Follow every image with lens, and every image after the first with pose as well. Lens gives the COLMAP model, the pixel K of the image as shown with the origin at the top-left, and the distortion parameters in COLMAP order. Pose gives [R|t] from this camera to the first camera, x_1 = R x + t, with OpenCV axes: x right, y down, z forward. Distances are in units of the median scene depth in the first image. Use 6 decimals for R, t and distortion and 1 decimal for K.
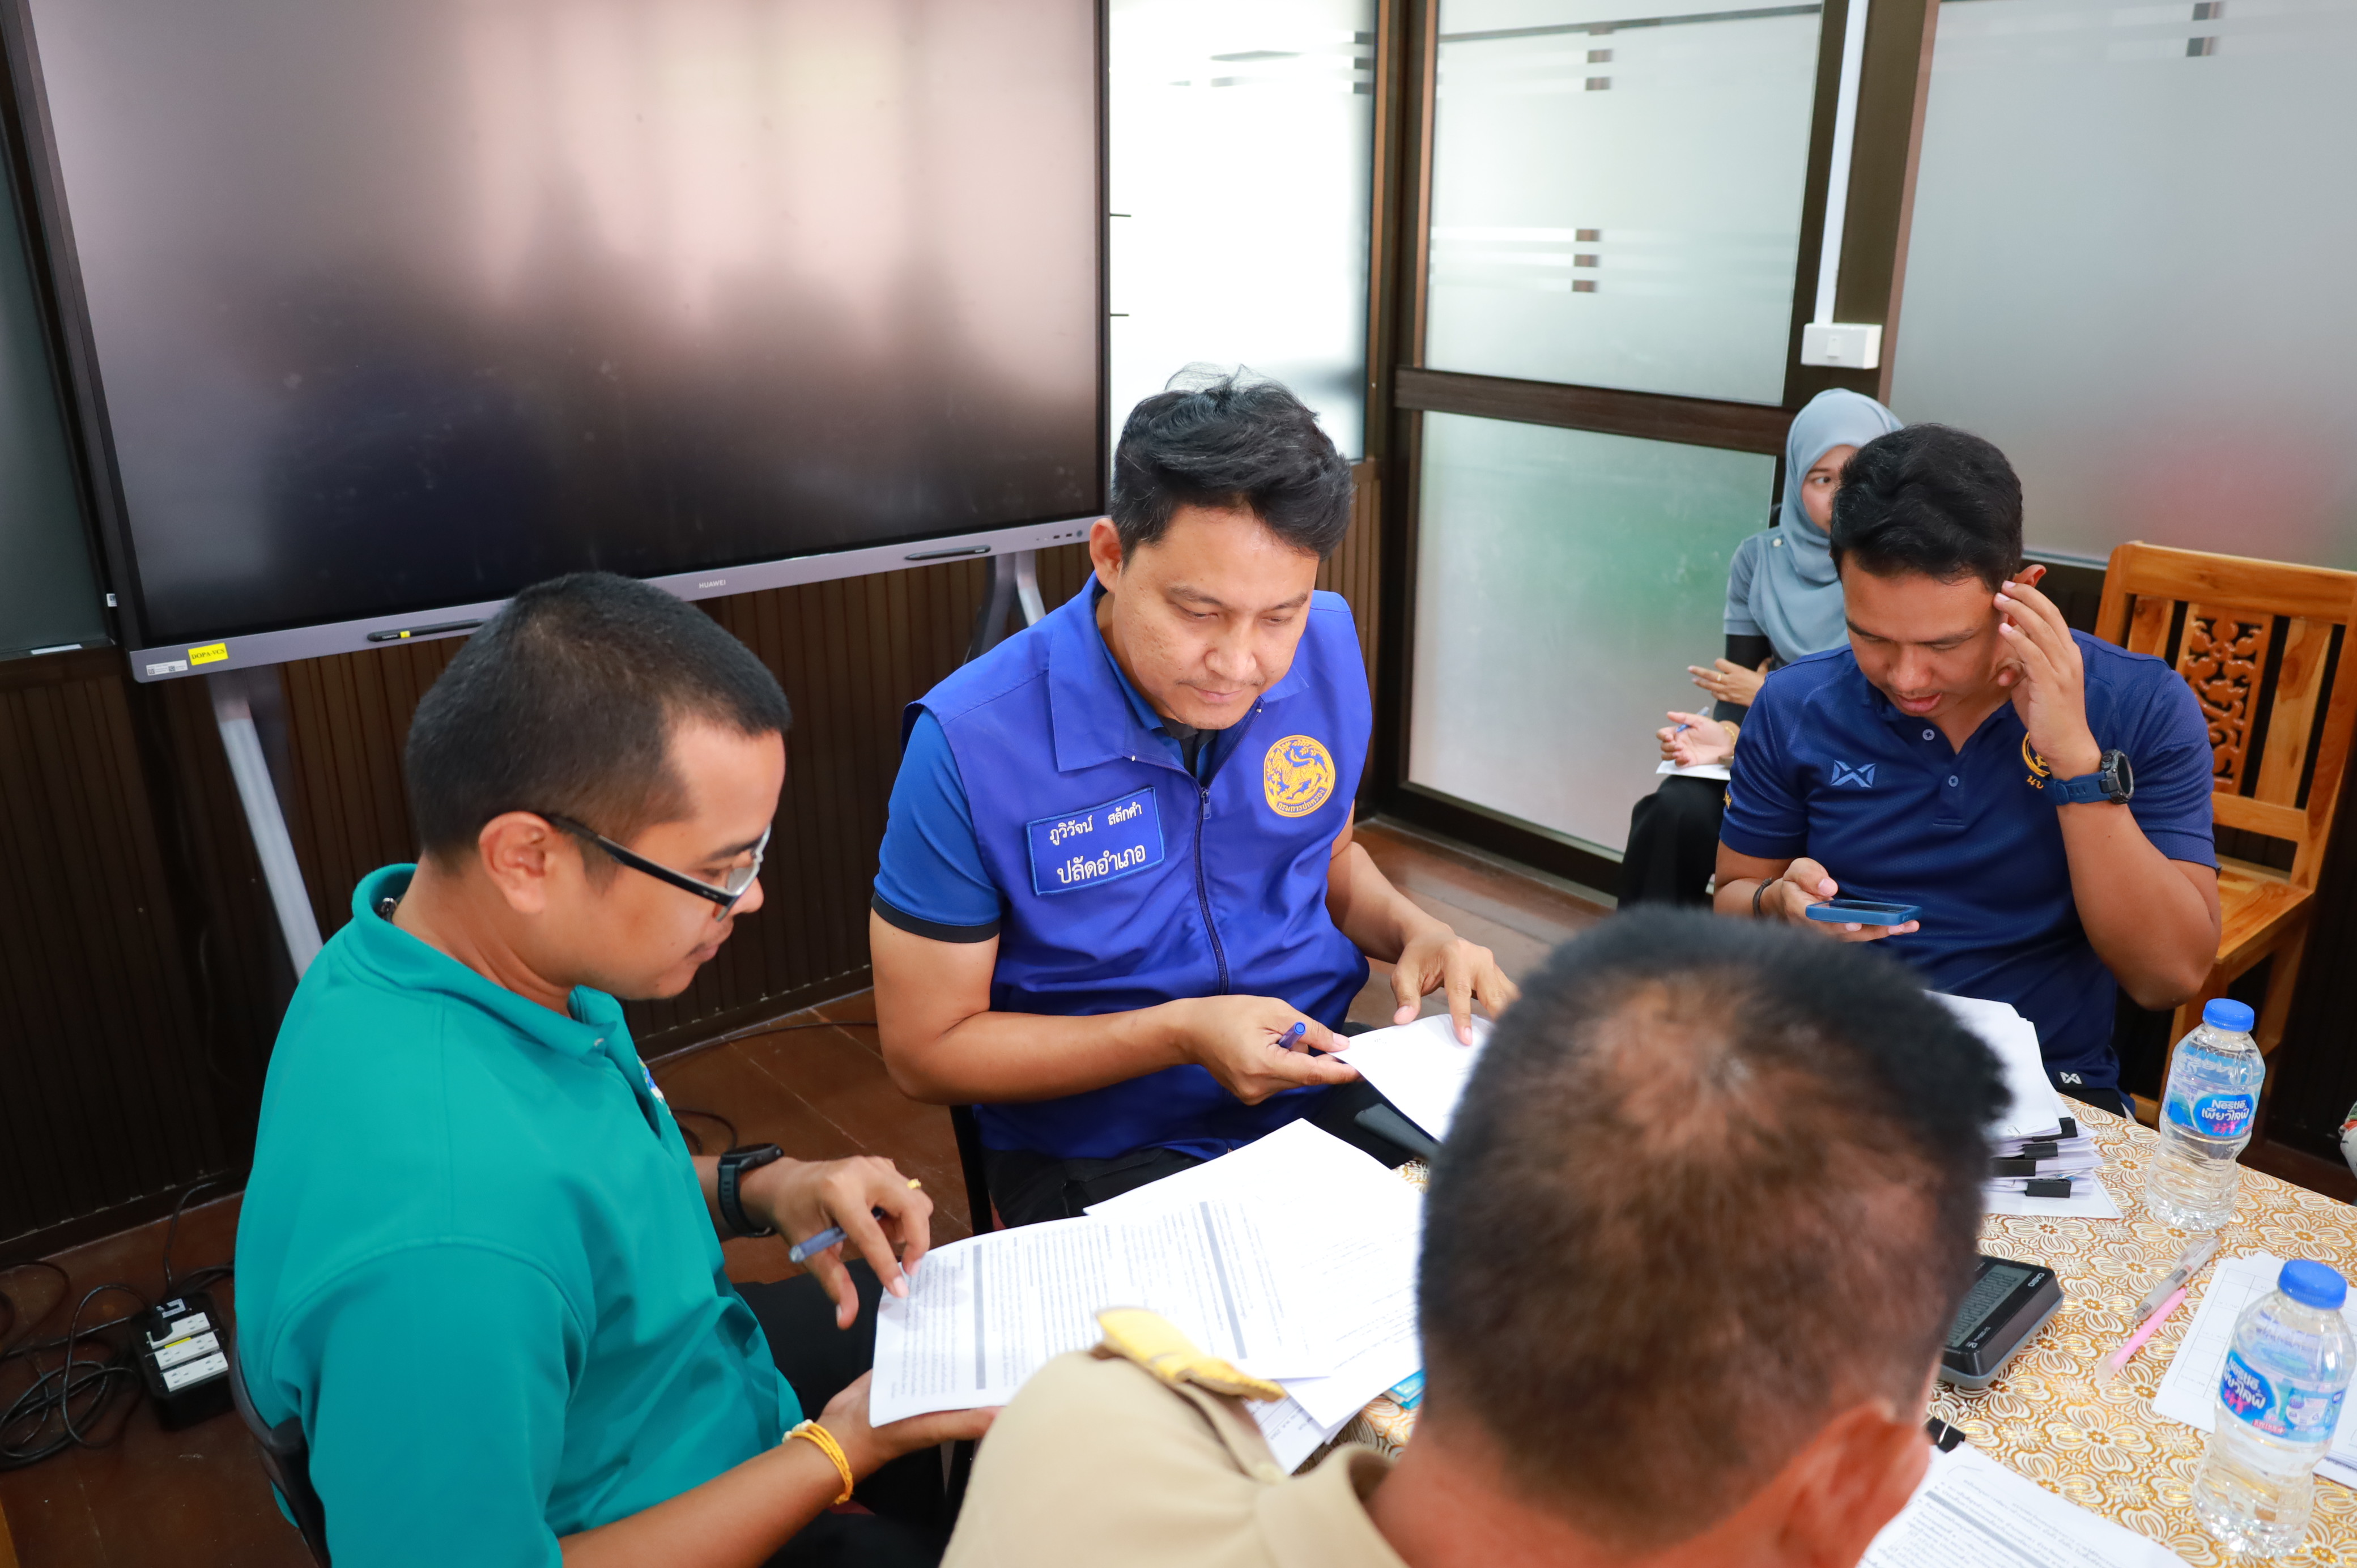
lens RADIAL K [[1661.9, 0, 1178.5], [0, 1661.9, 784.0], [0, 0, 1]] dist [-0.003828, -0.002758]
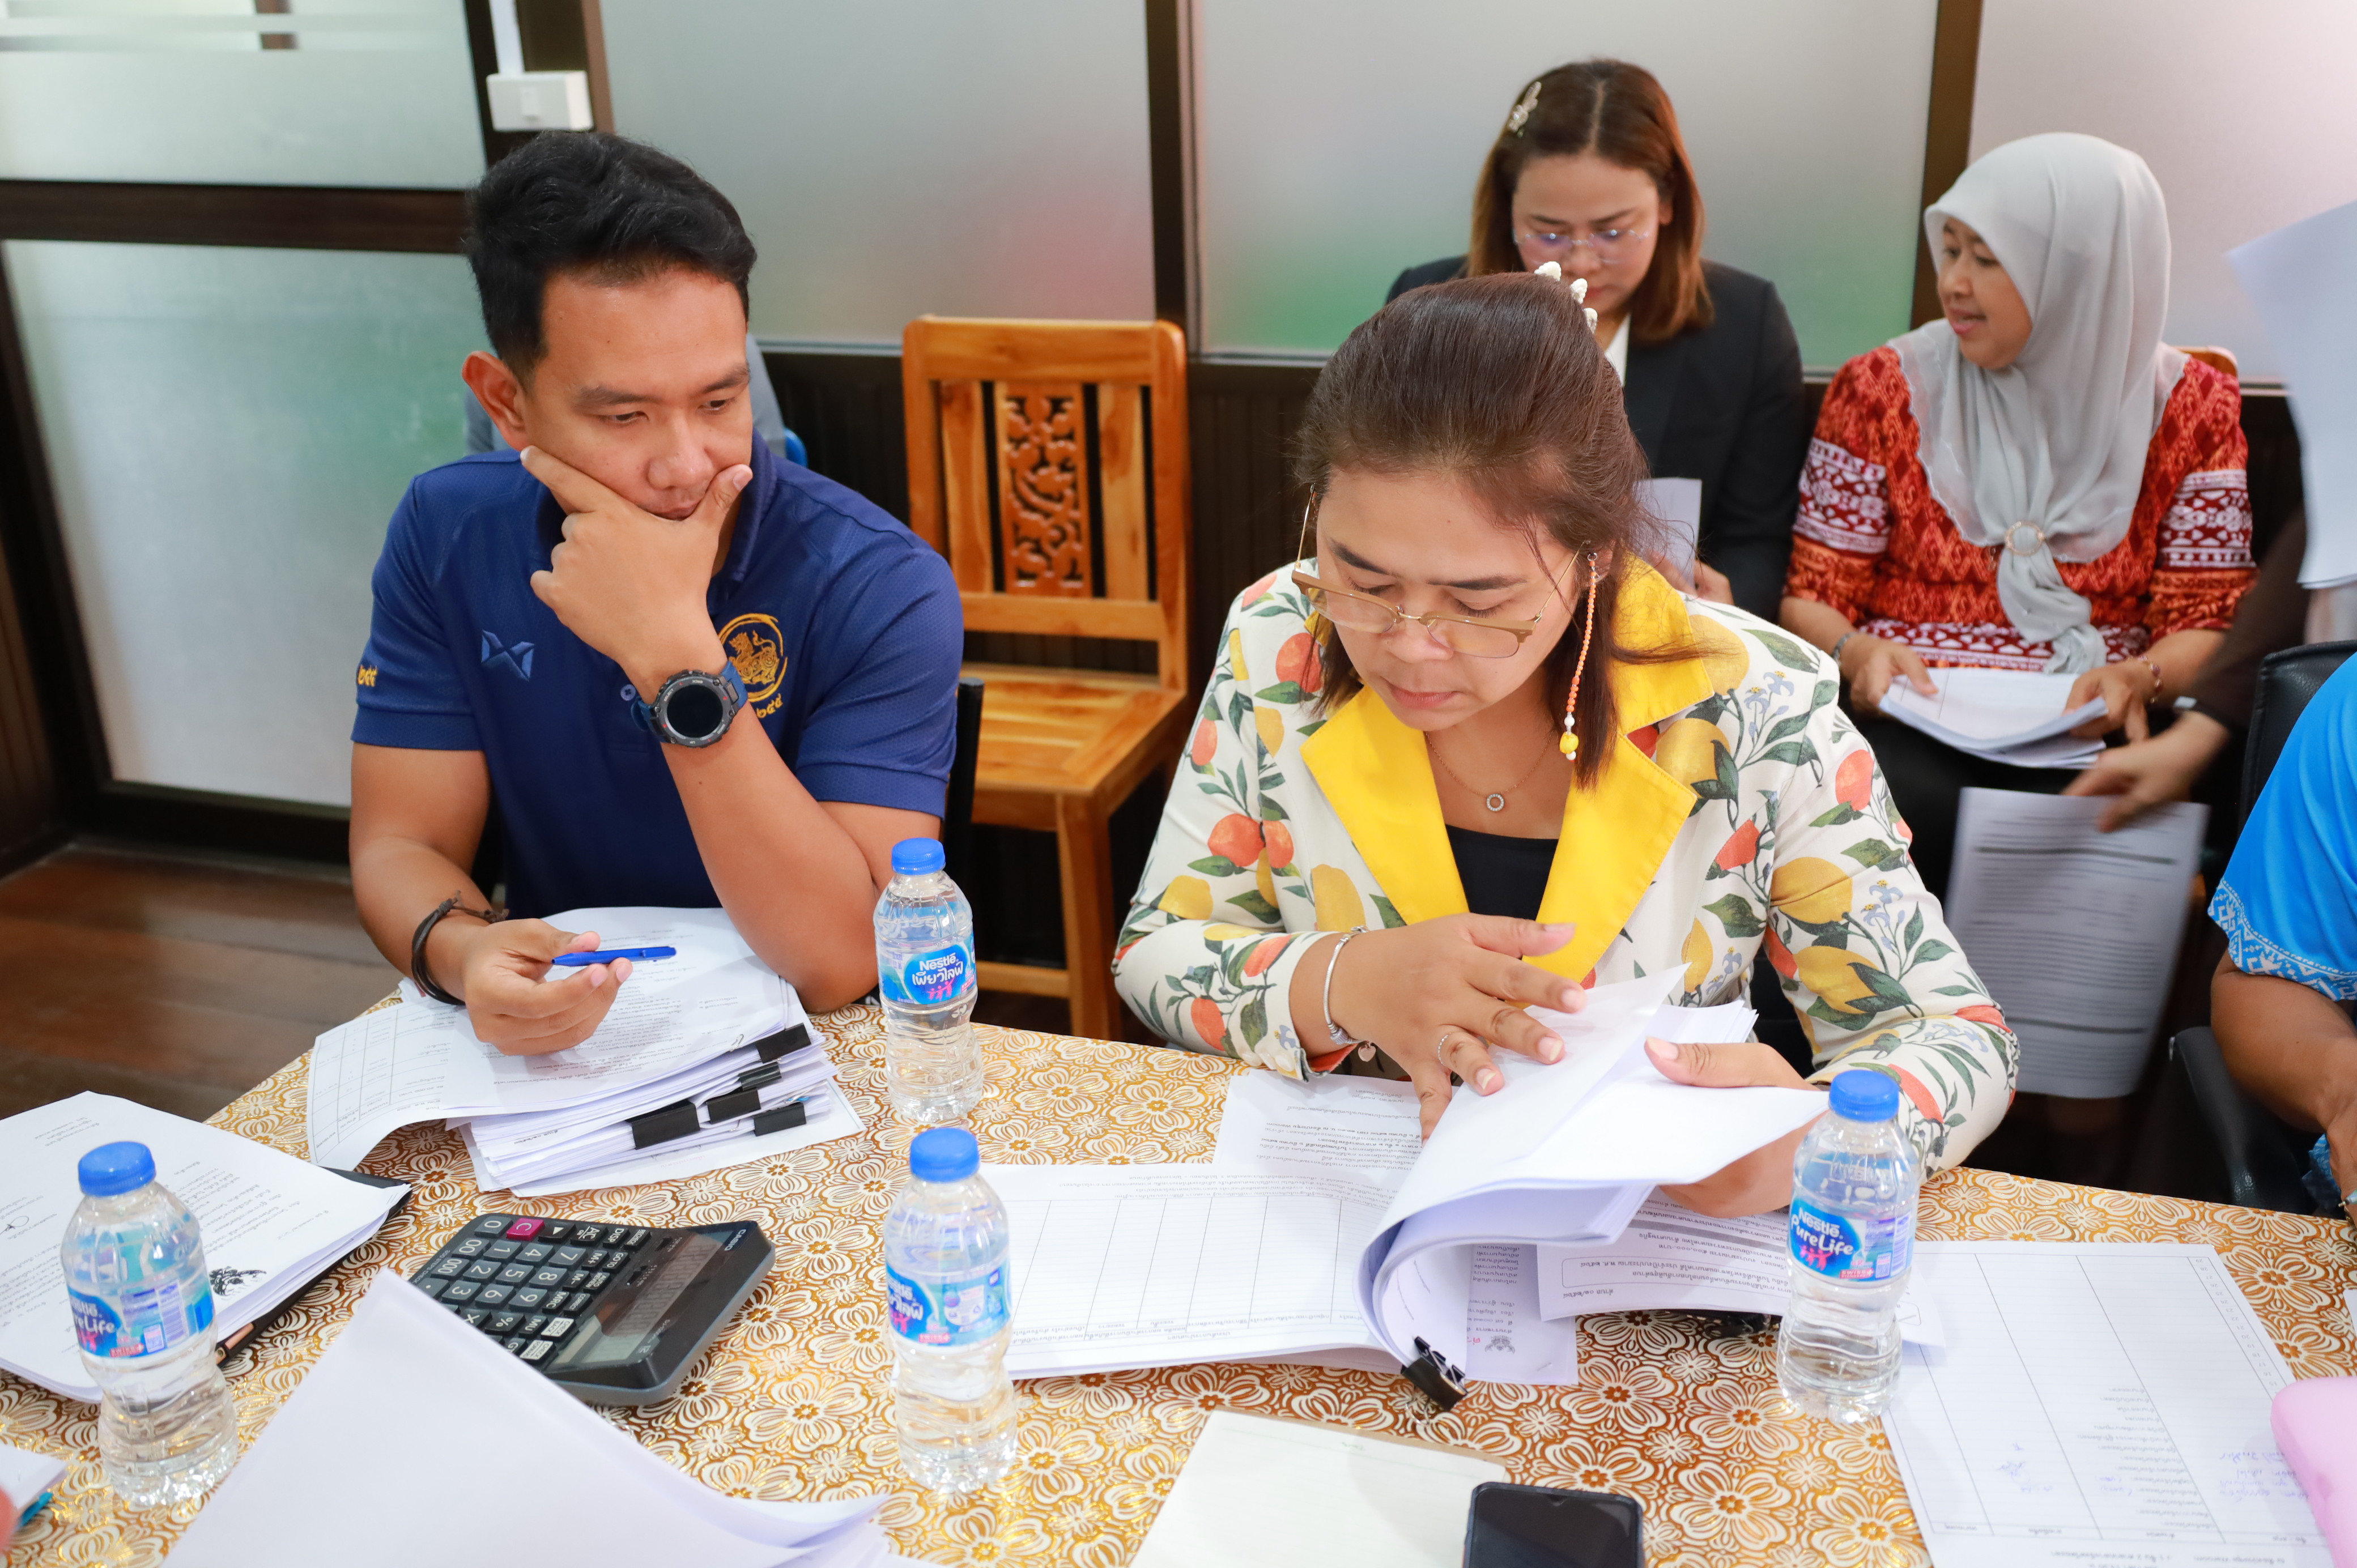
lens RADIAL K [[2178.6, 0, 1178.5], [0, 2178.6, 784.0], [0, 0, 1]] dist [-0.001416, 0.022702]
pose [[0.861945, -0.204813, 0.463792, 0.139840], [0.193718, 0.978408, 0.072050, 0.028582], [-0.468534, 0.027741, 0.883010, -0.008081]]
